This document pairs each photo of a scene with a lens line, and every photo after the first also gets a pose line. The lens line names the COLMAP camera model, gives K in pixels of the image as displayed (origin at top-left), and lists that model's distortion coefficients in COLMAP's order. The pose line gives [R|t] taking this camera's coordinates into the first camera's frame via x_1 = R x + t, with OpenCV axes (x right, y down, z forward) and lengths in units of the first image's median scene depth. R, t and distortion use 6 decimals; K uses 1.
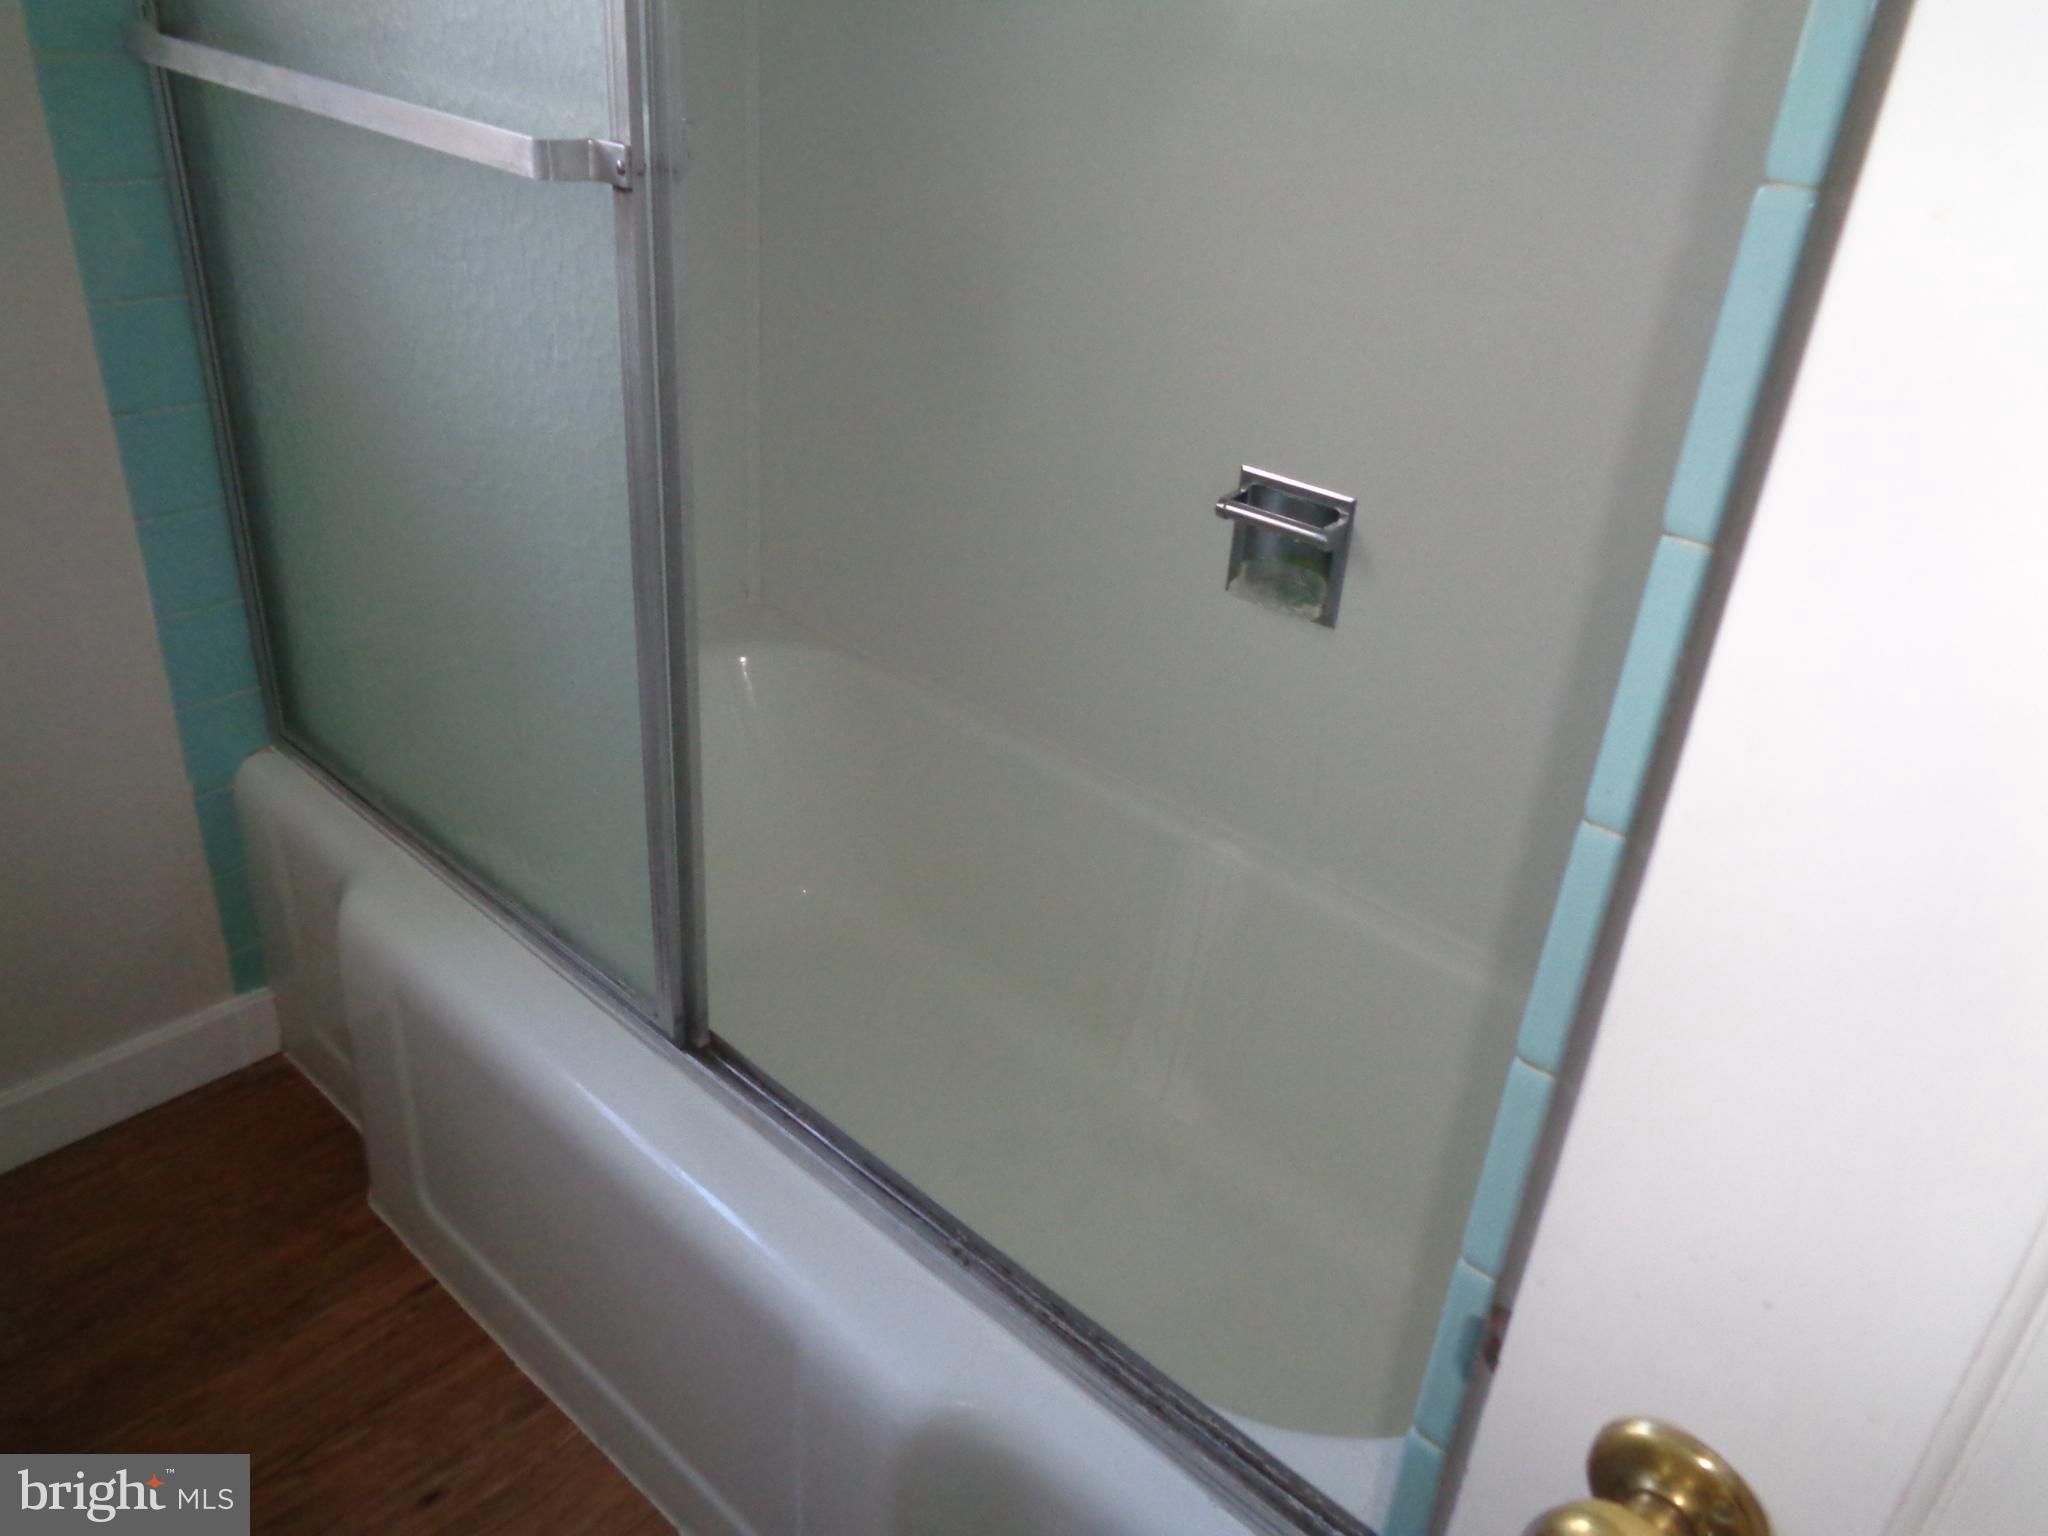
lens RADIAL K [[1539.1, 0, 1024.0], [0, 1539.1, 768.0], [0, 0, 1]] dist [-0.001627, 0.001809]
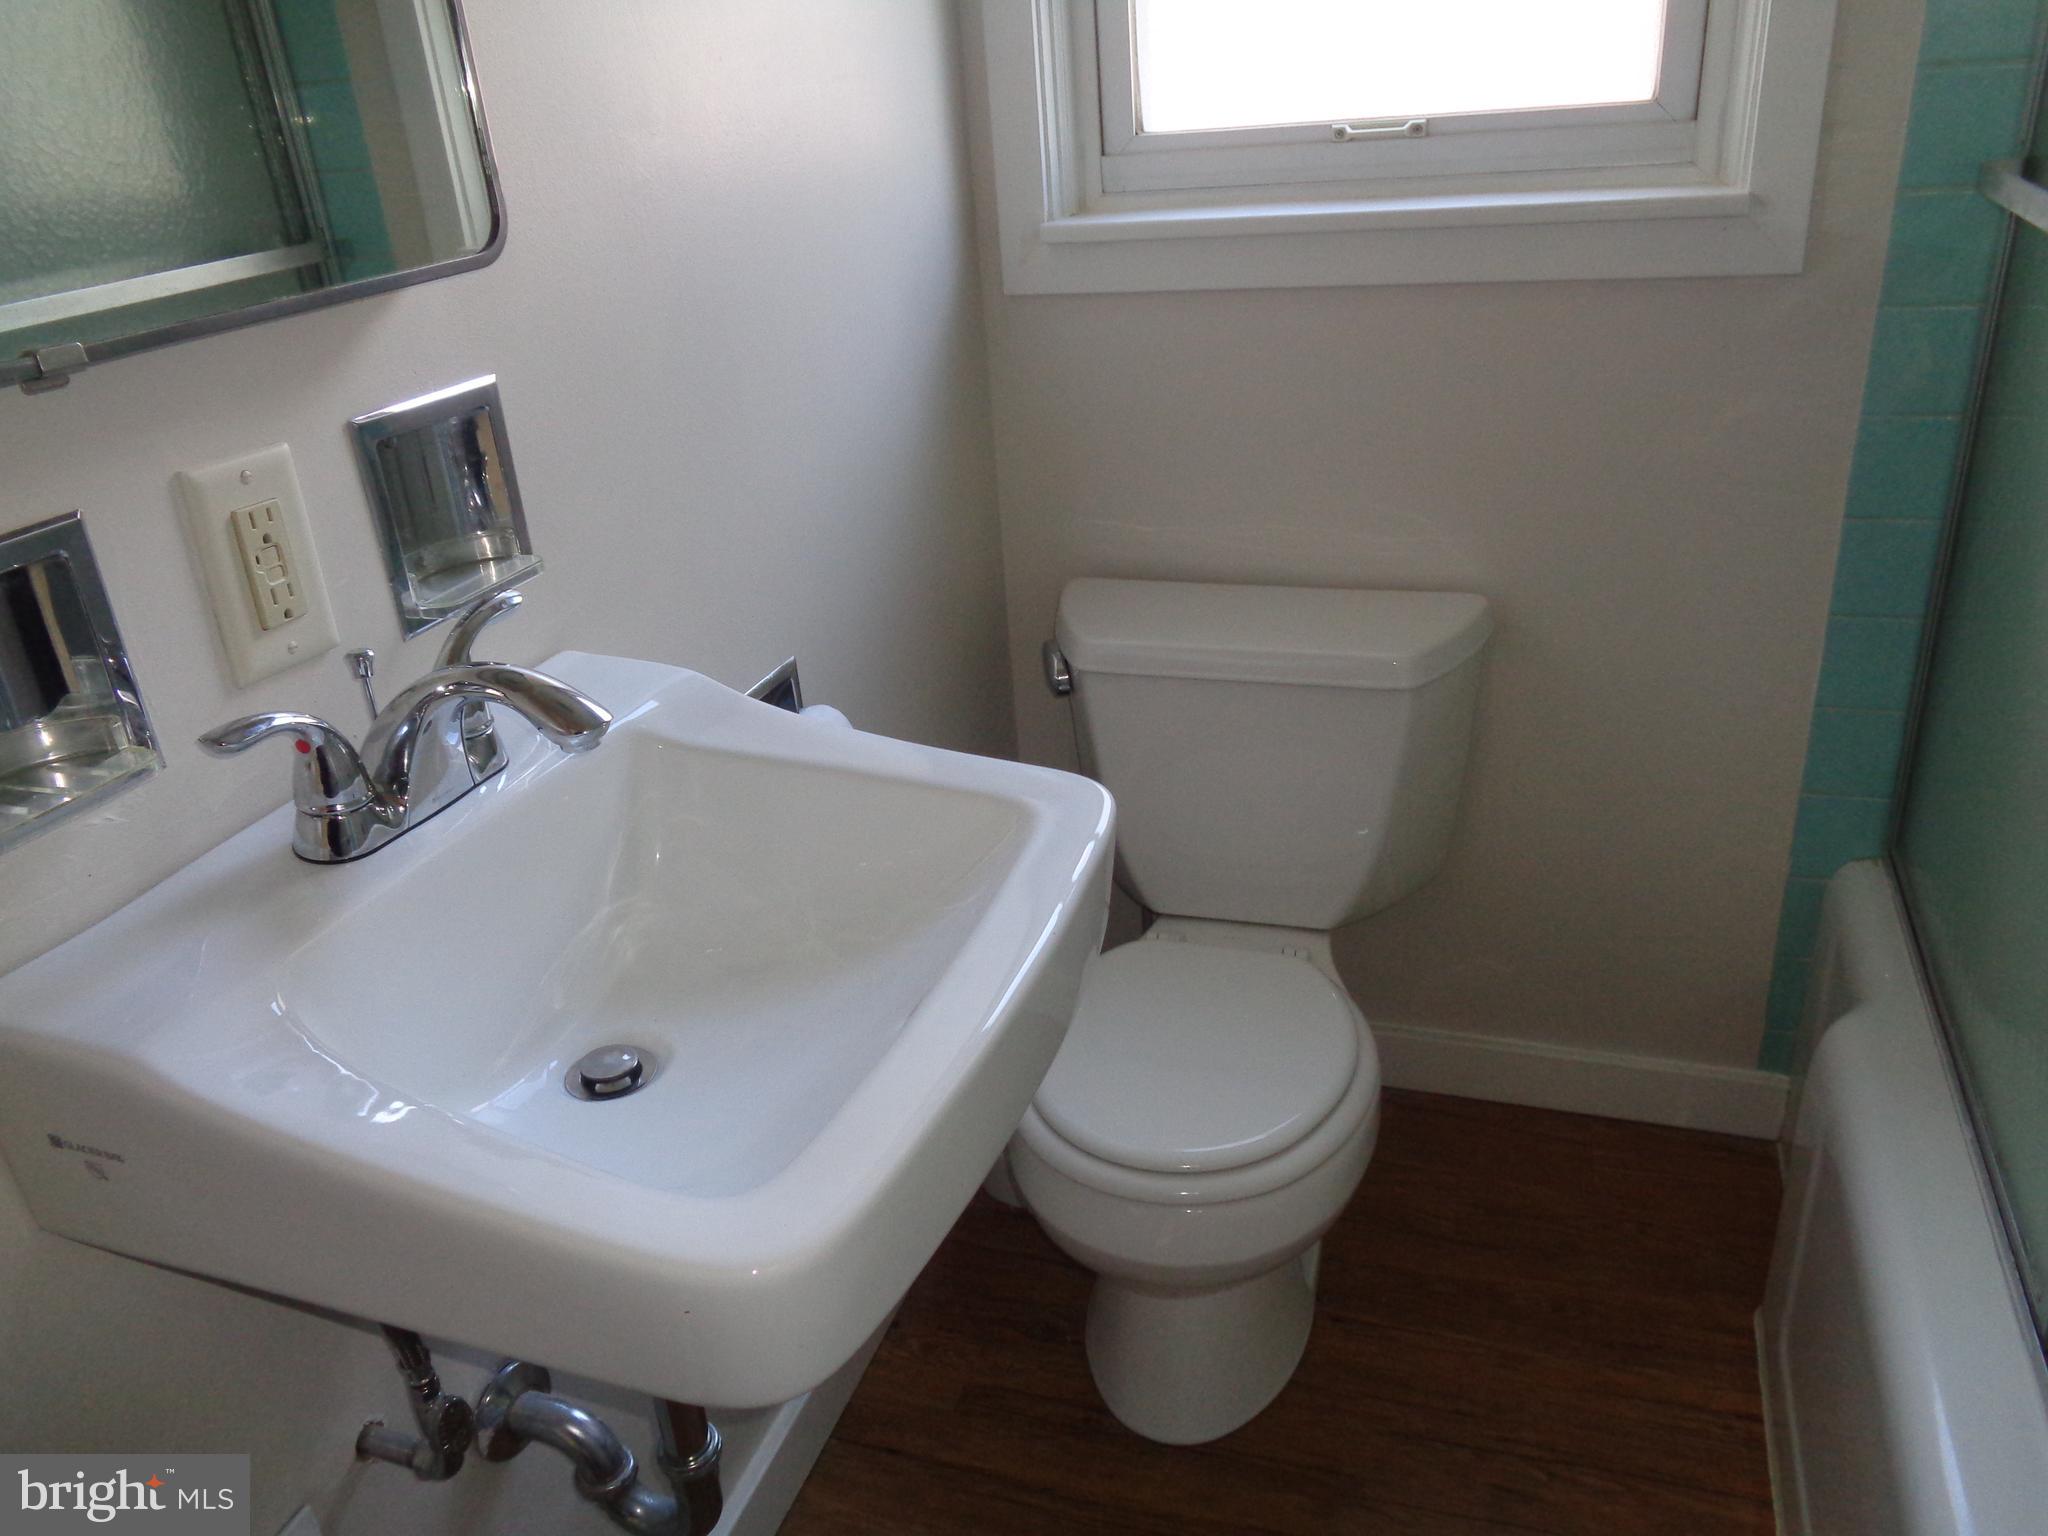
lens RADIAL K [[1539.1, 0, 1024.0], [0, 1539.1, 768.0], [0, 0, 1]] dist [-0.001627, 0.001809]
pose [[0.382376, 0.303386, -0.872780, 0.153534], [-0.351964, 0.921175, 0.166008, -0.040107], [0.854347, 0.243710, 0.459016, 0.057144]]
